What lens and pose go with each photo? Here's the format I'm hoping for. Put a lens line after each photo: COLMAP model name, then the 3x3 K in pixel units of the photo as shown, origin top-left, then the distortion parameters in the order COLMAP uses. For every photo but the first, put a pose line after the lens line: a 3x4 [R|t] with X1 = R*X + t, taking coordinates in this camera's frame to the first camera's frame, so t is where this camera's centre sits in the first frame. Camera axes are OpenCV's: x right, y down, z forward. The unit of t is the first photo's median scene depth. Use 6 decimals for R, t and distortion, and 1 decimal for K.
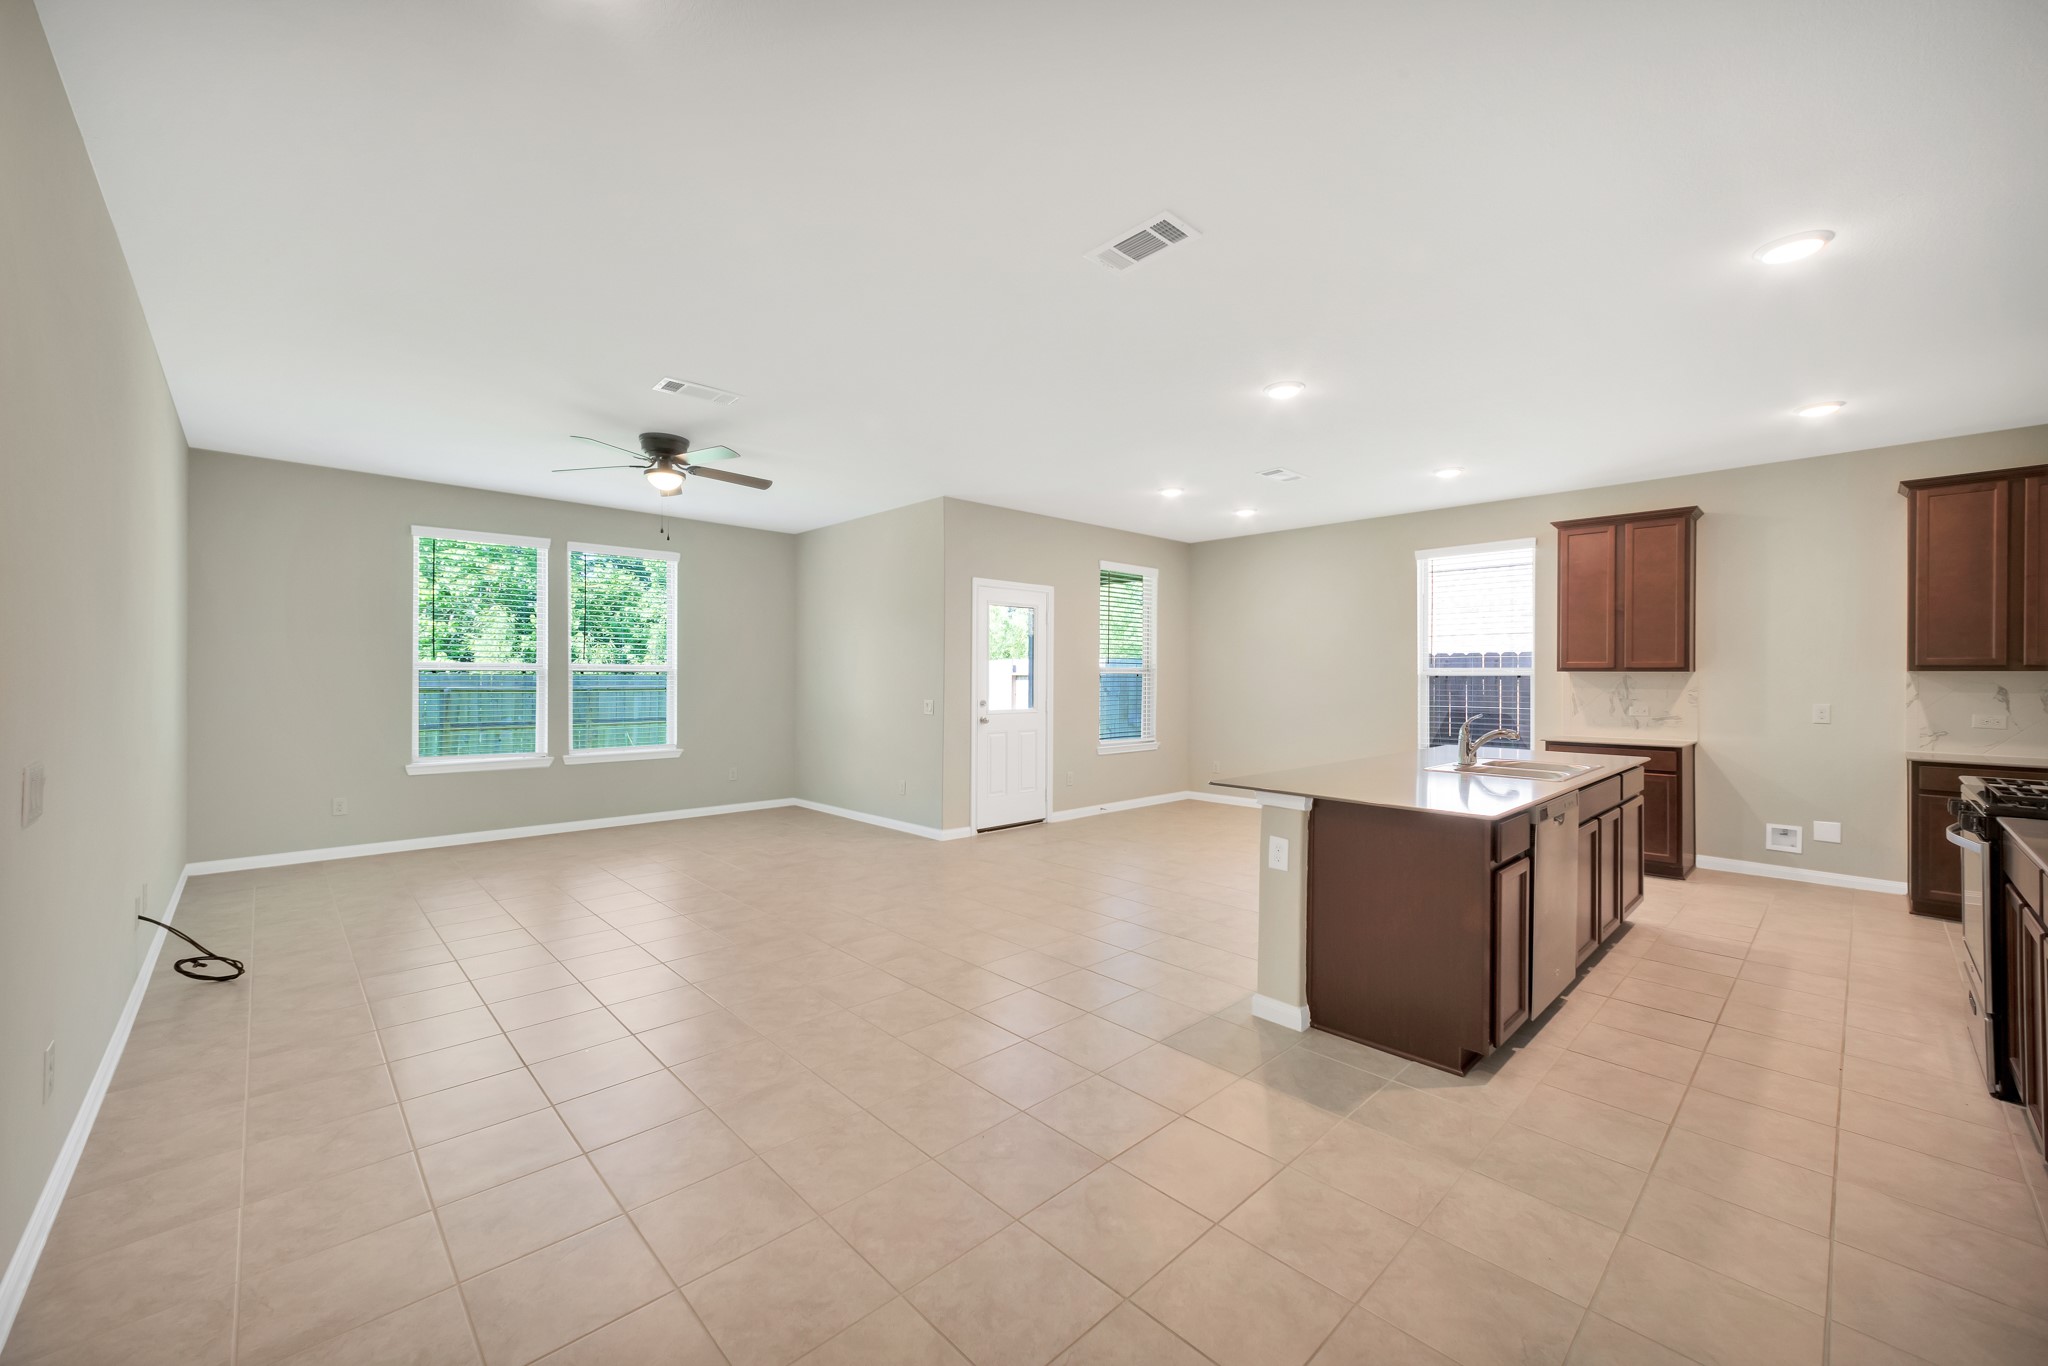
lens RADIAL K [[800.1, 0, 1020.5], [0, 800.1, 672.9], [0, 0, 1]] dist [-0.016485, 0.006448]
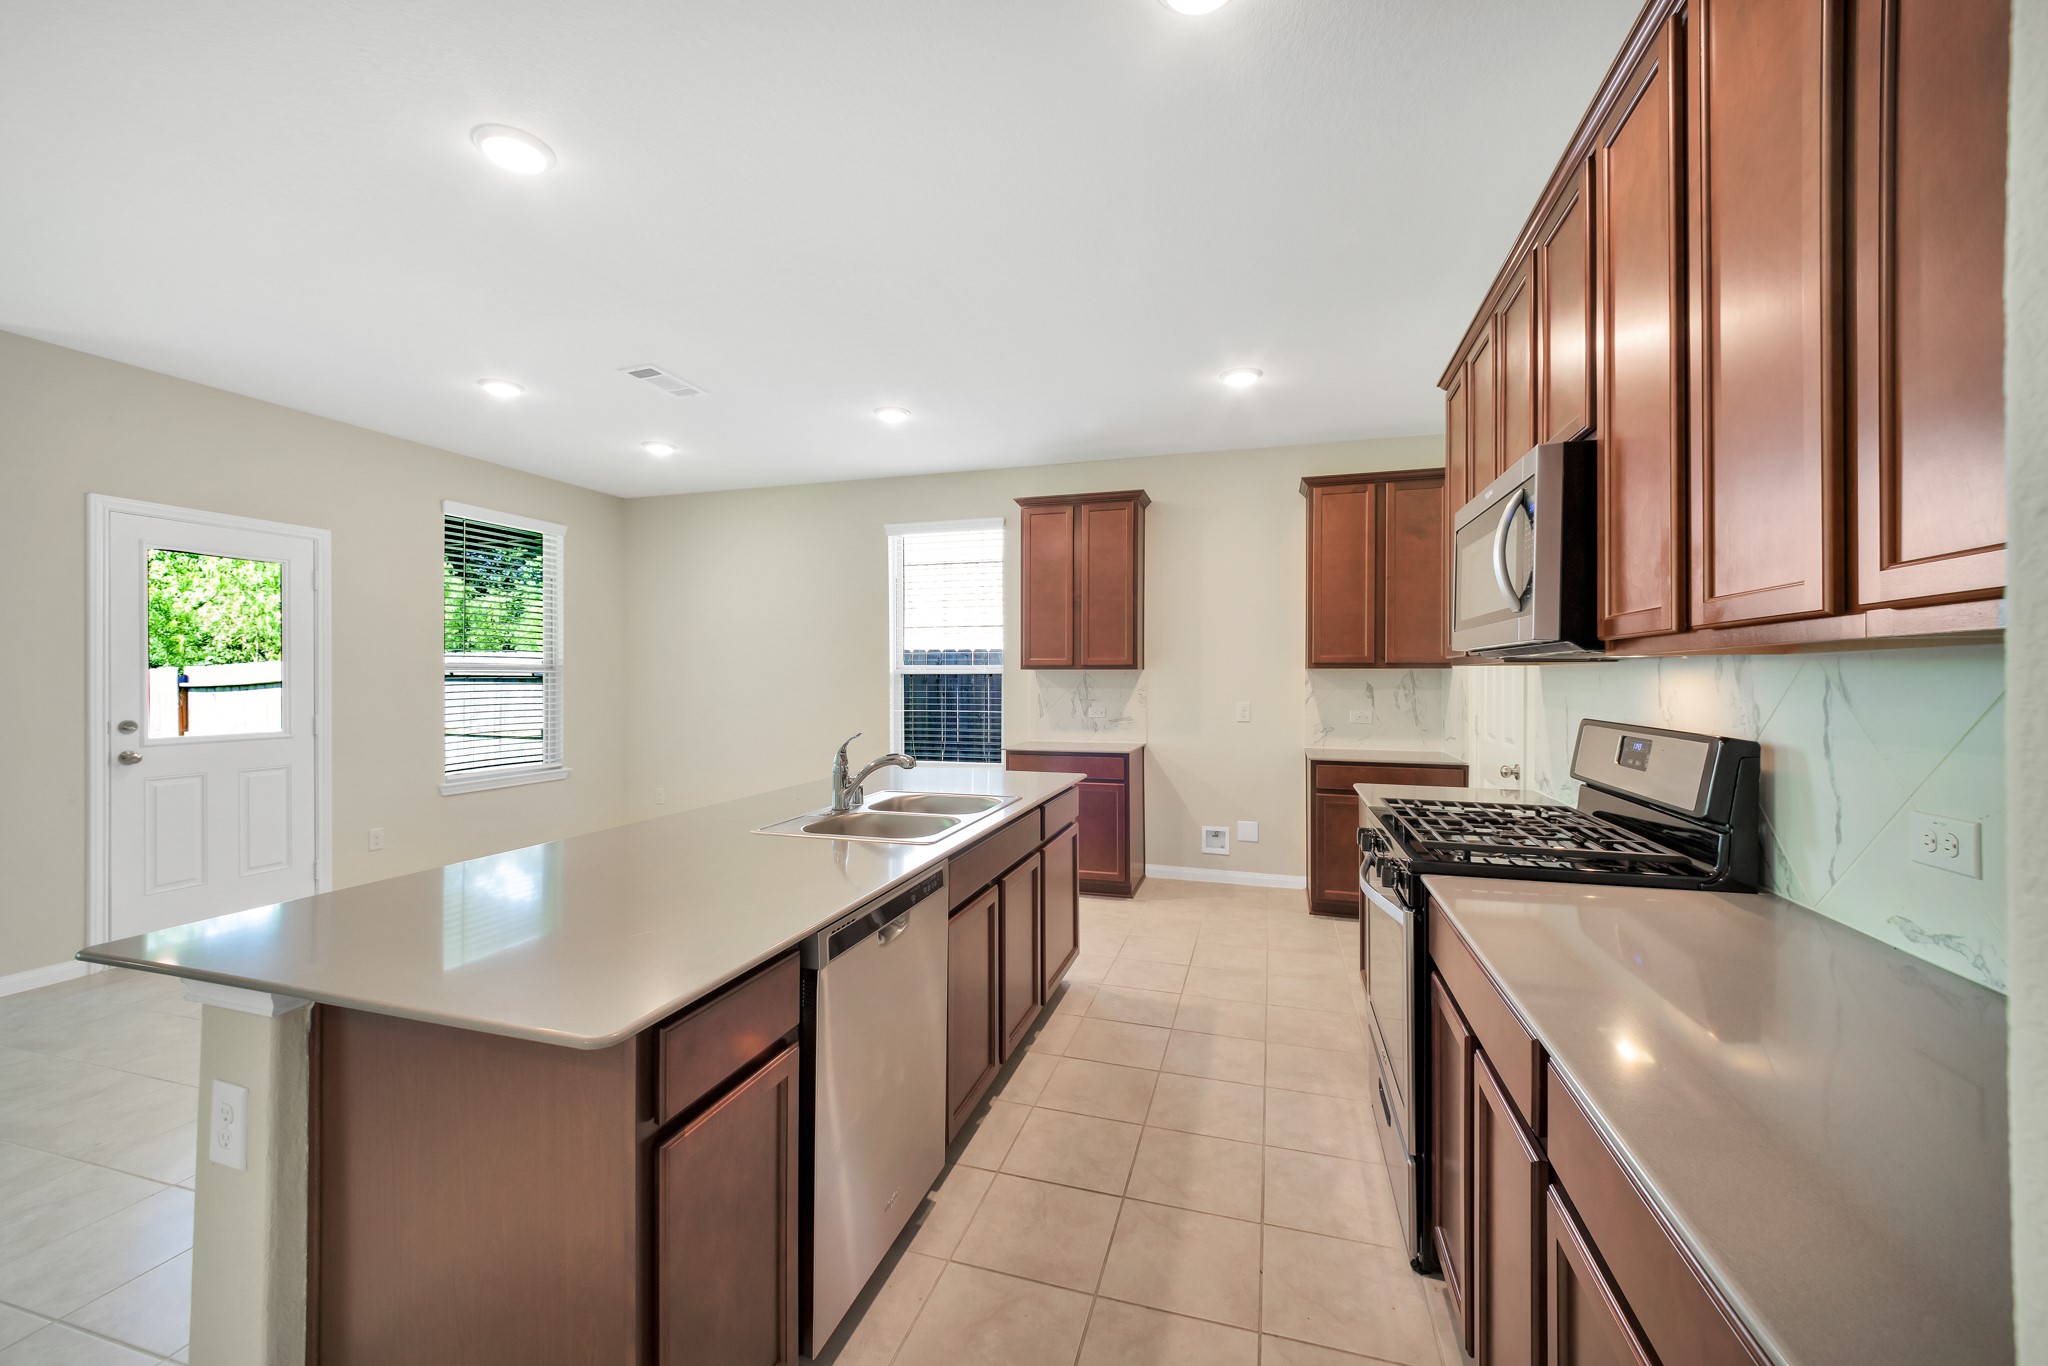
lens RADIAL K [[798.9, 0, 1025.5], [0, 798.9, 675.7], [0, 0, 1]] dist [0.017757, -0.000225]
pose [[0.867500, -0.003198, 0.497427, 0.283914], [0.000847, 0.999987, 0.004952, 0.001173], [-0.497436, -0.003875, 0.867492, 0.274403]]
